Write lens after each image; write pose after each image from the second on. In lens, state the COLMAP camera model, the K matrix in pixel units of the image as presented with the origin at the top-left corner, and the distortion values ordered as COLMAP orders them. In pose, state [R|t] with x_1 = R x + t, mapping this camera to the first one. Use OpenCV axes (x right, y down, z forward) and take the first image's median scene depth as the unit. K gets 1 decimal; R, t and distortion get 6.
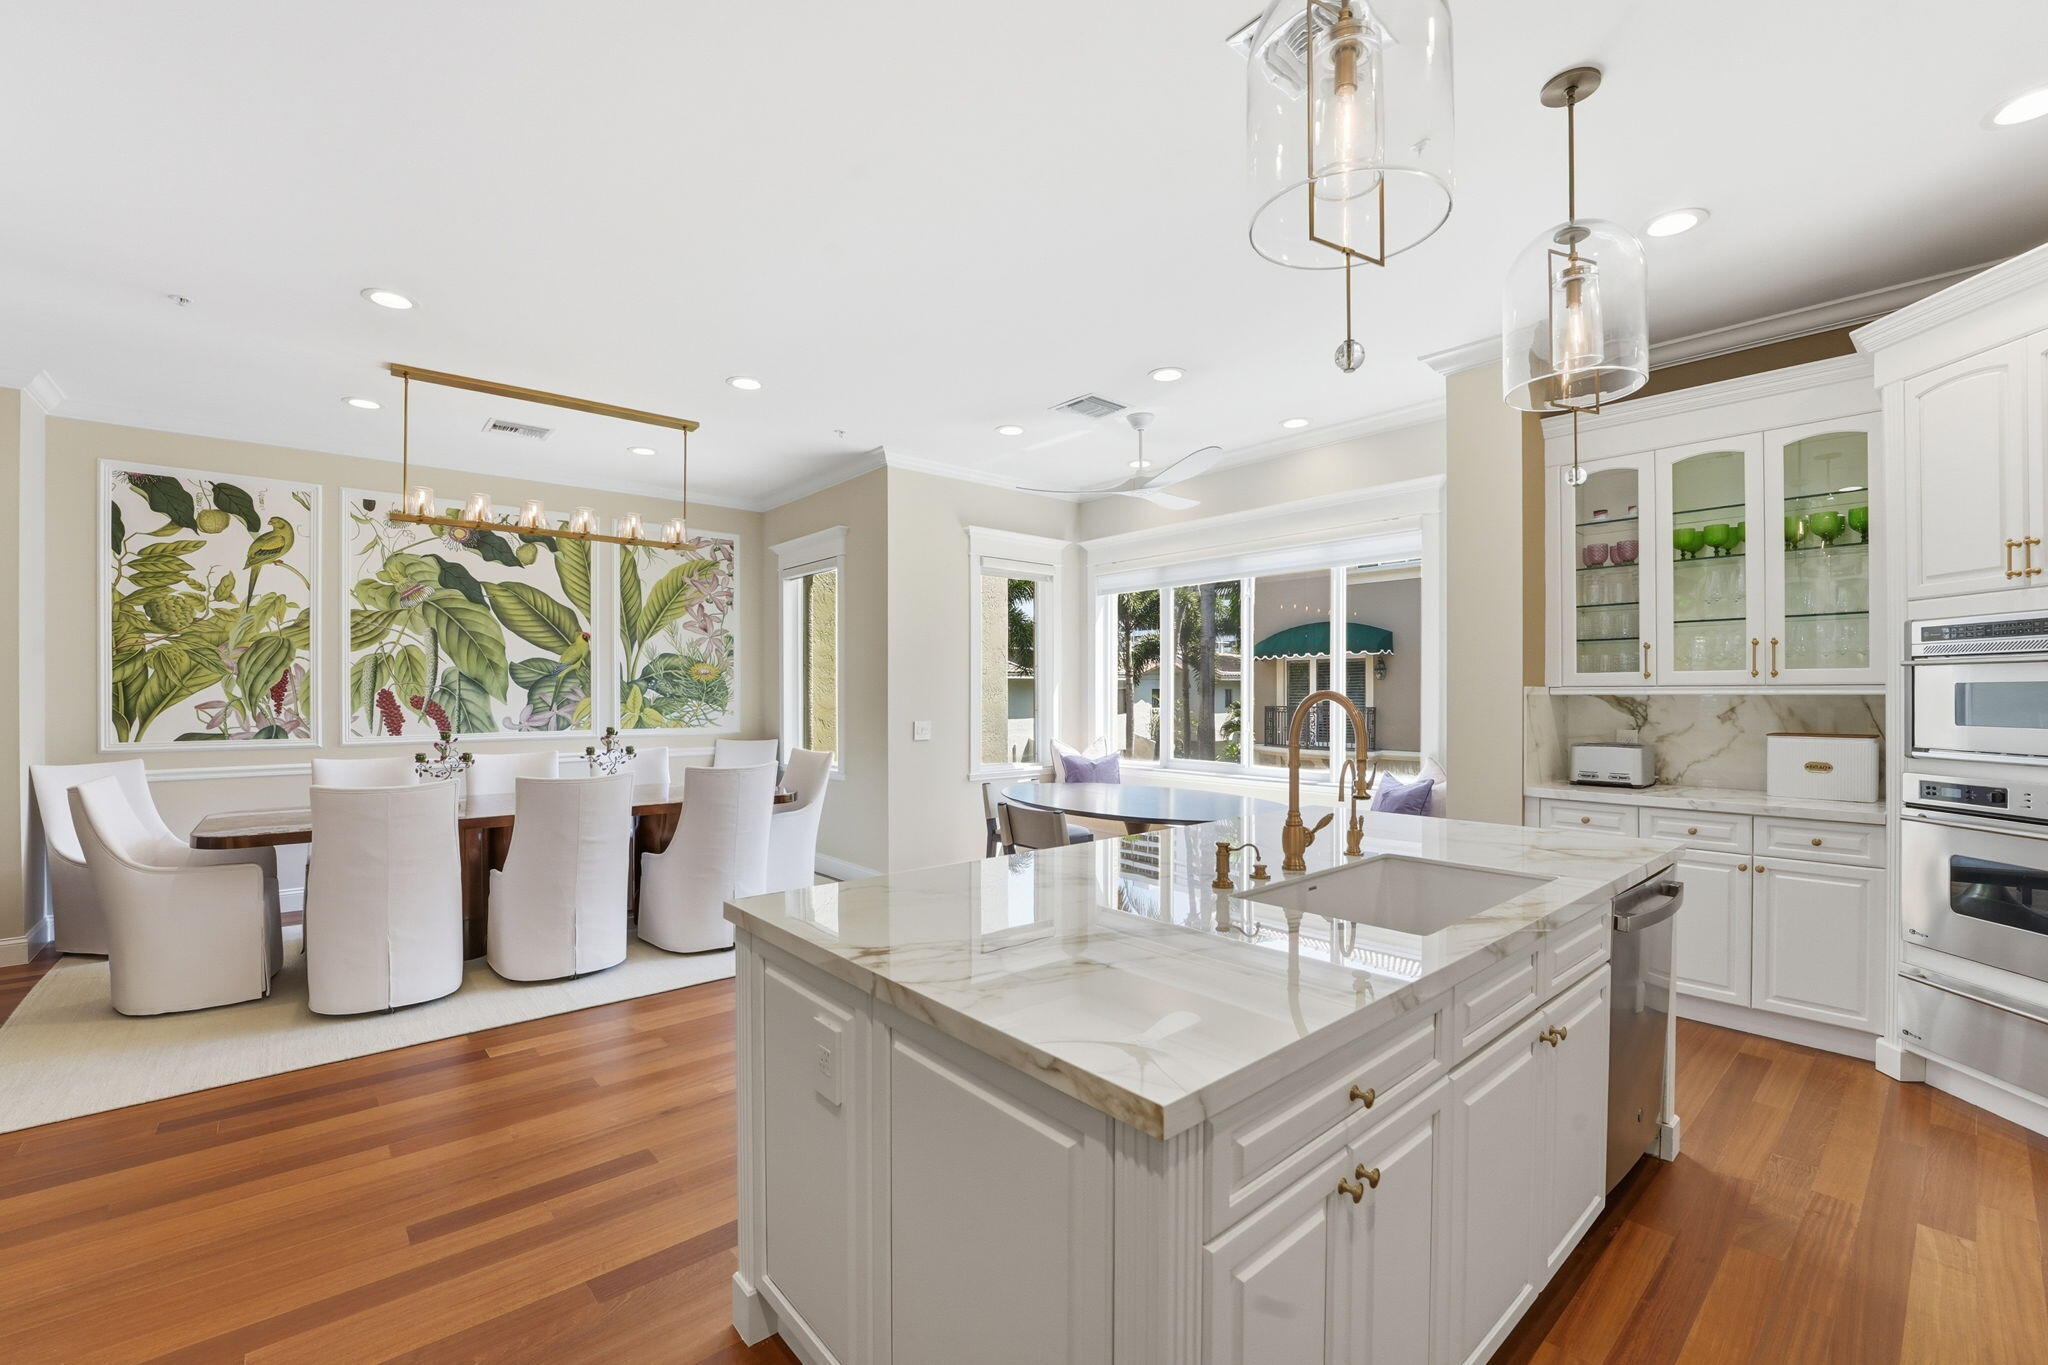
lens RADIAL K [[846.7, 0, 1016.6], [0, 846.7, 694.7], [0, 0, 1]] dist [-0.034697, 0.006036]
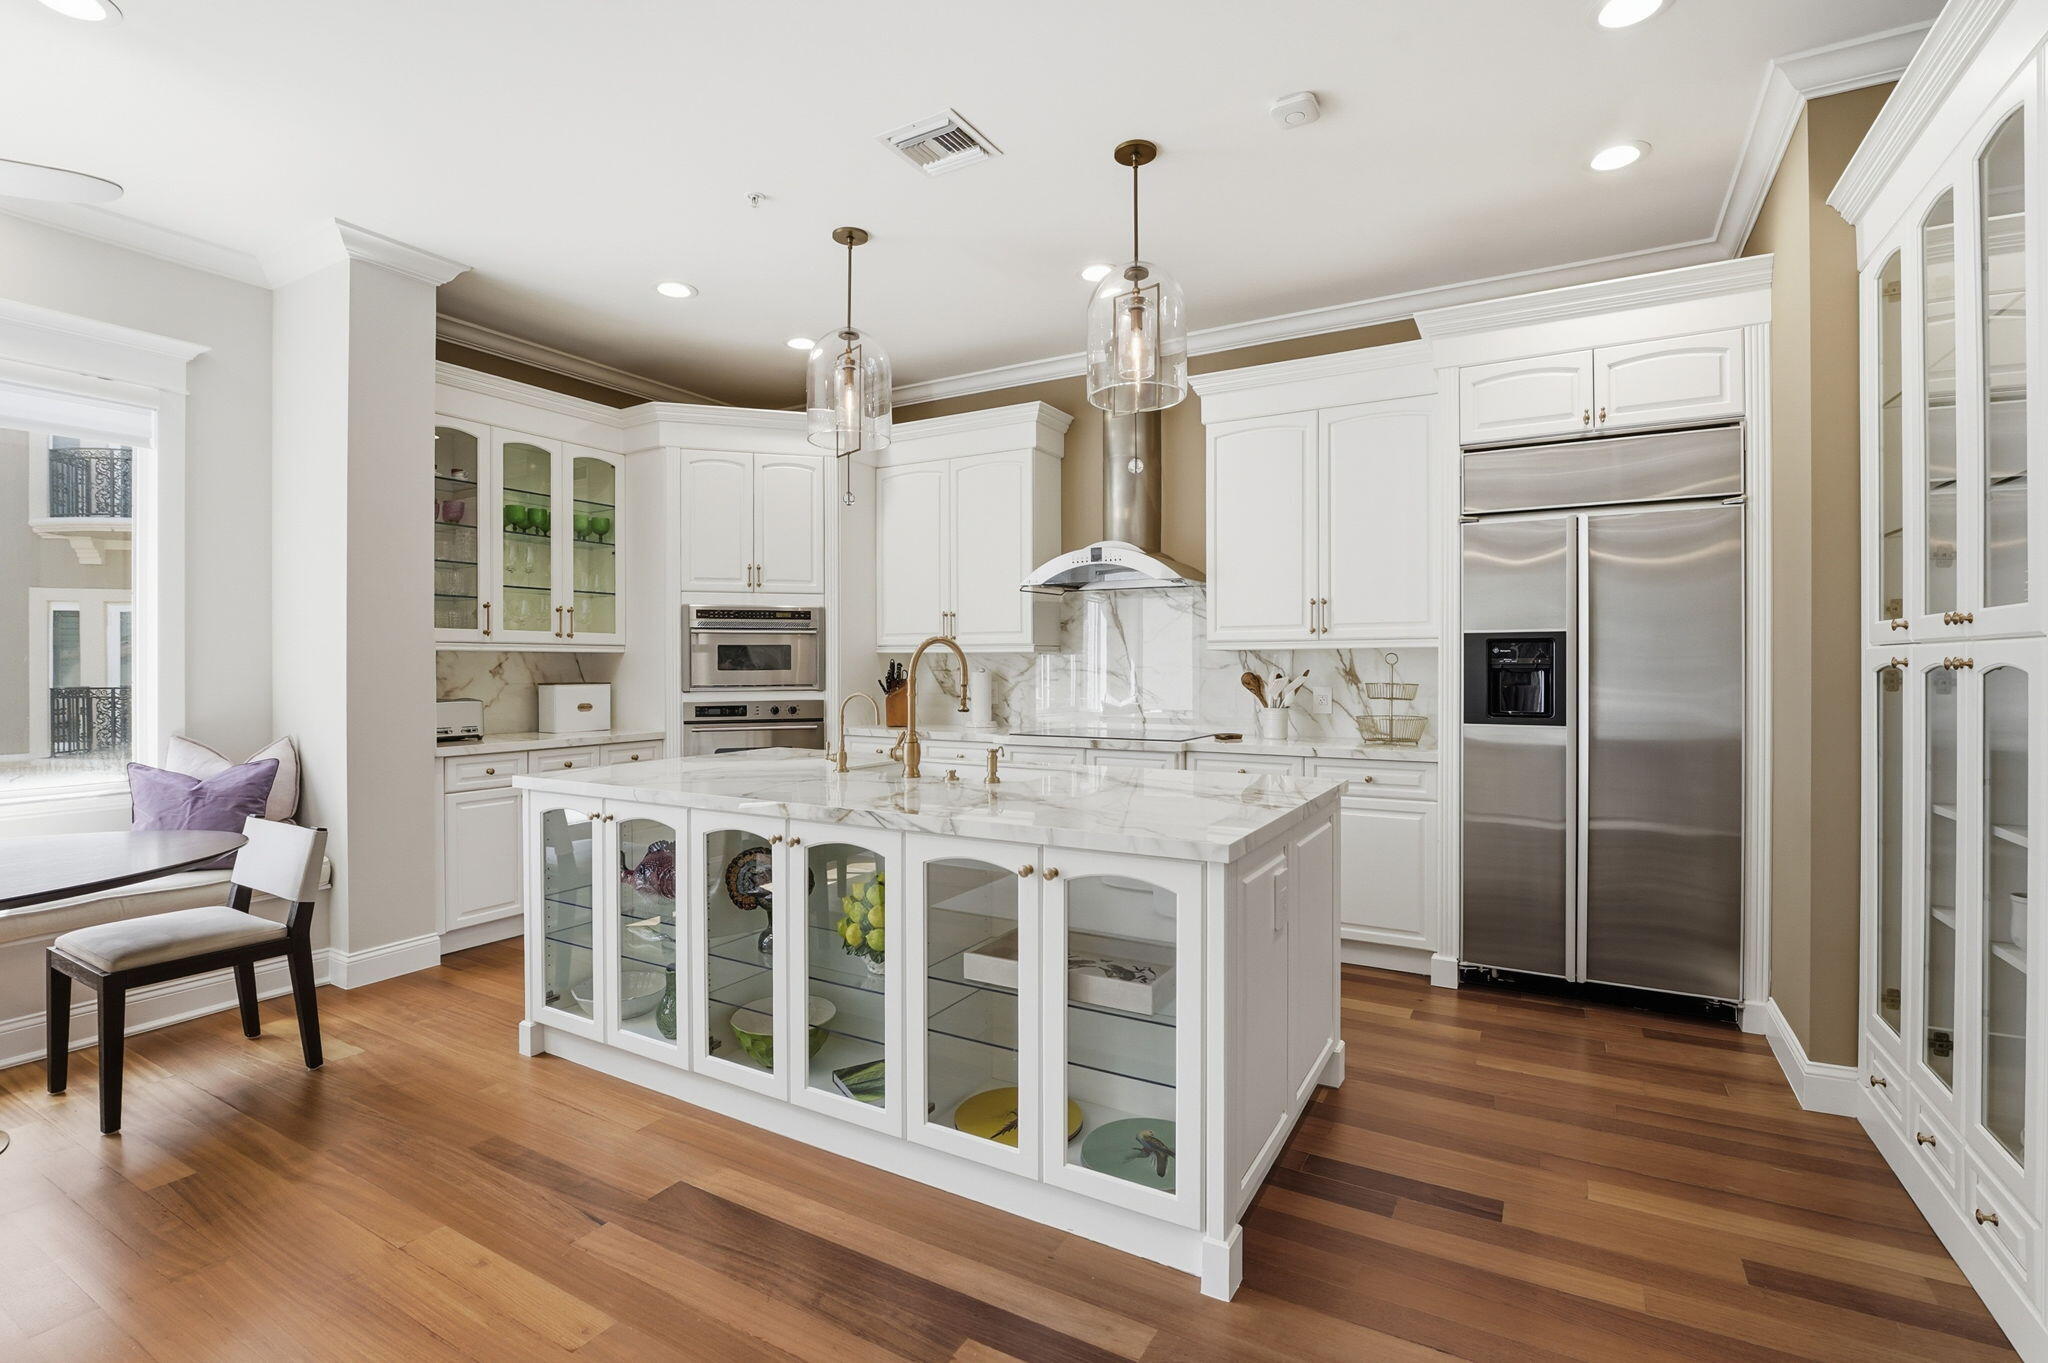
lens RADIAL K [[938.6, 0, 1015.5], [0, 938.6, 669.6], [0, 0, 1]] dist [-0.028873, 0.006754]
pose [[-0.324259, 0.001163, 0.945968, -0.448780], [0.004473, 0.999990, 0.000304, 0.020264], [-0.945958, 0.004330, -0.324261, 0.558920]]
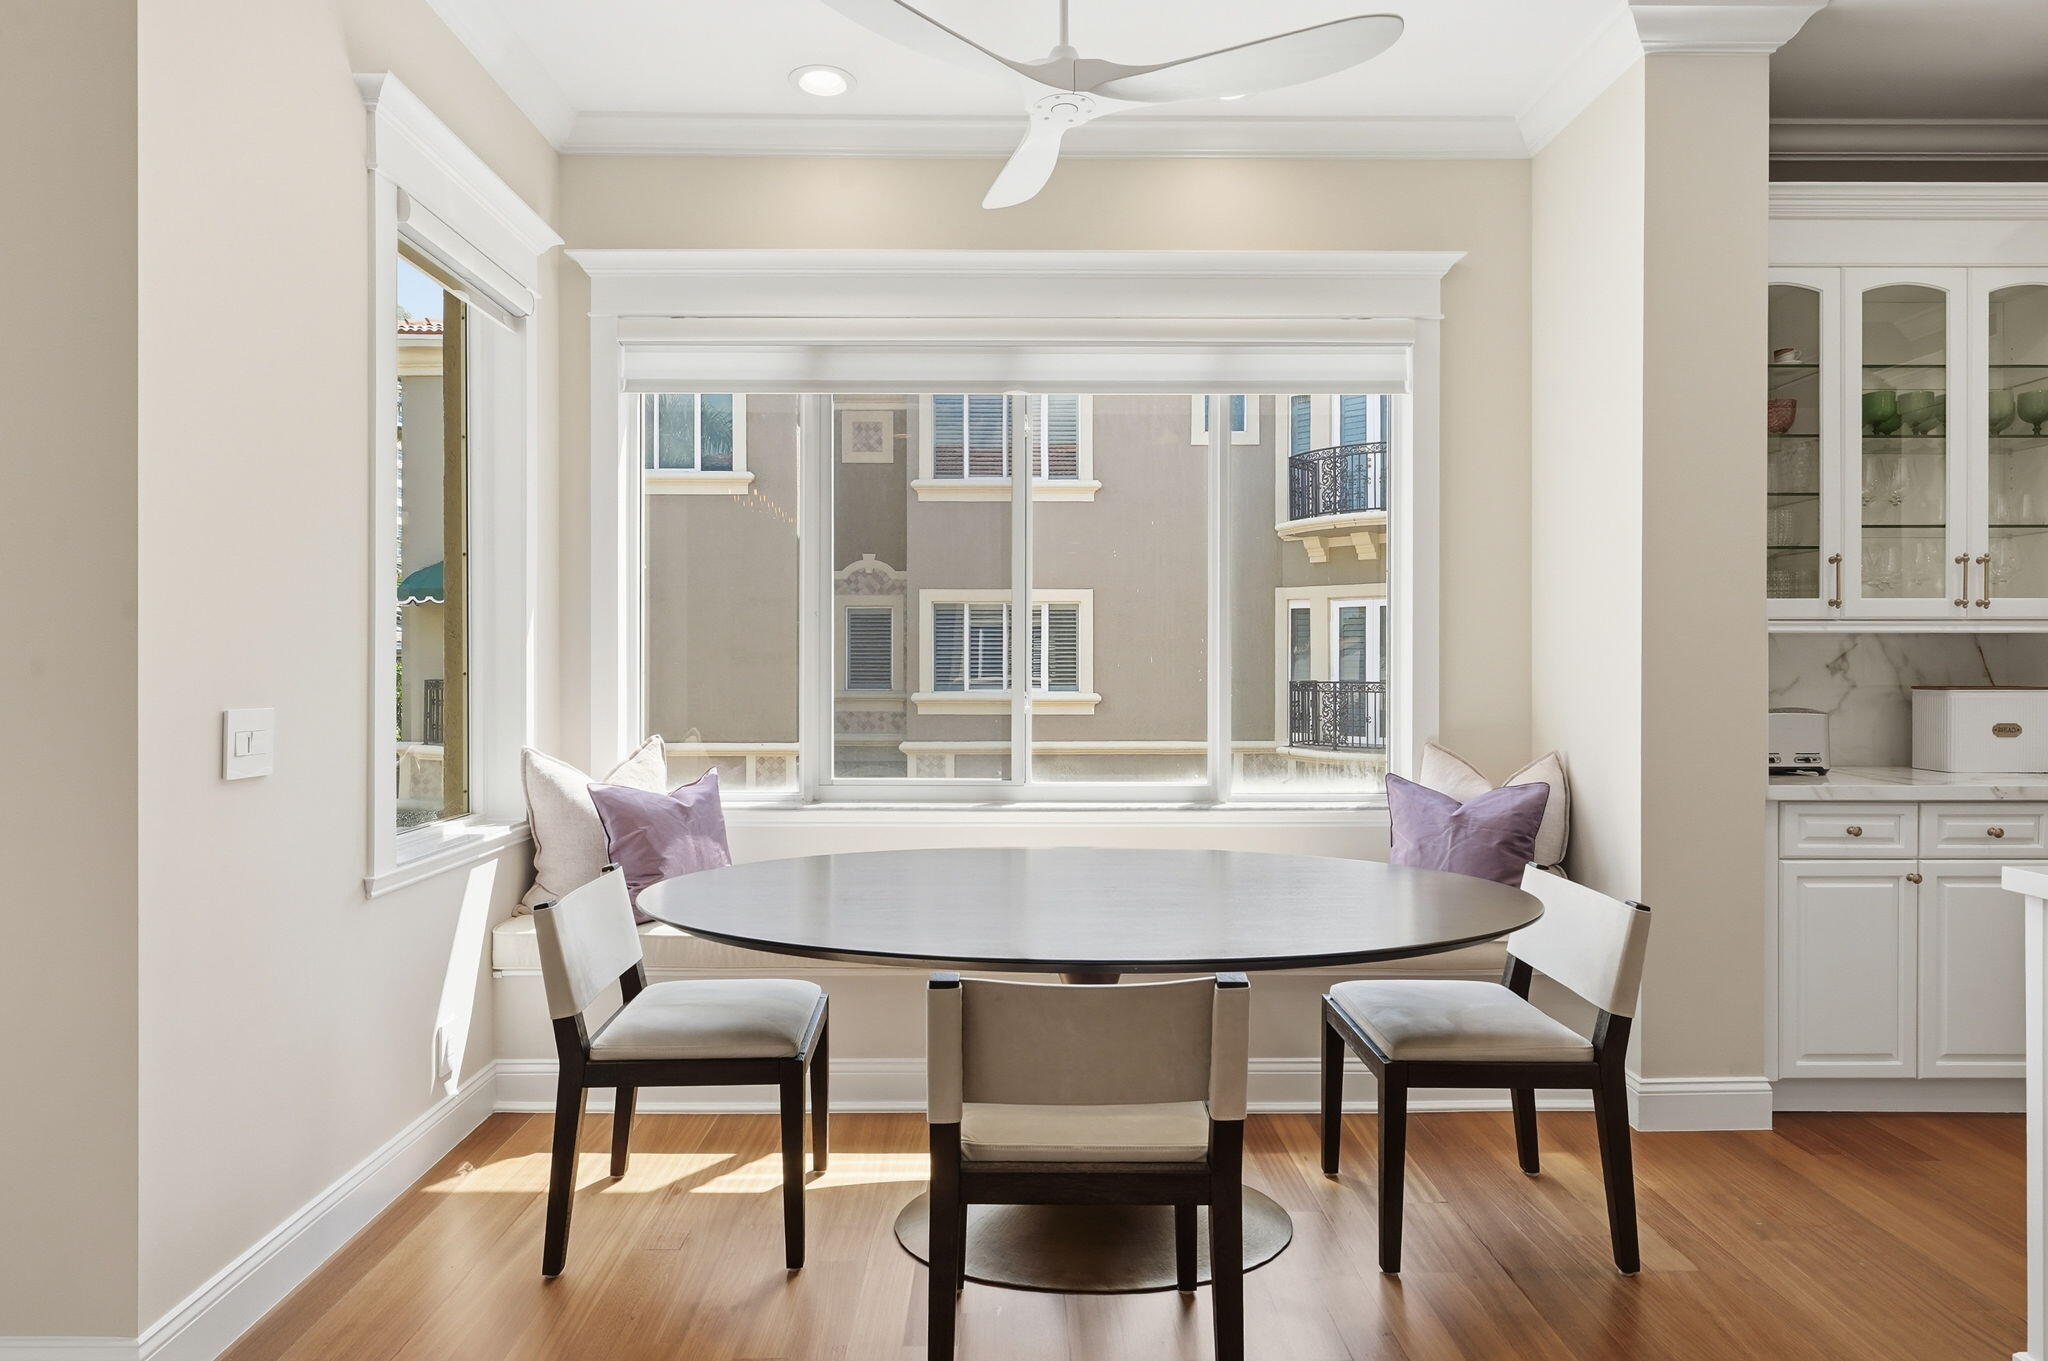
lens RADIAL K [[1157.4, 0, 1017.7], [0, 1157.4, 667.8], [0, 0, 1]] dist [-0.000286, -0.000453]
pose [[0.649373, 0.000412, 0.760470, -0.277413], [-0.000323, 1.000000, -0.000266, 0.021564], [-0.760470, -0.000073, 0.649373, 0.673007]]
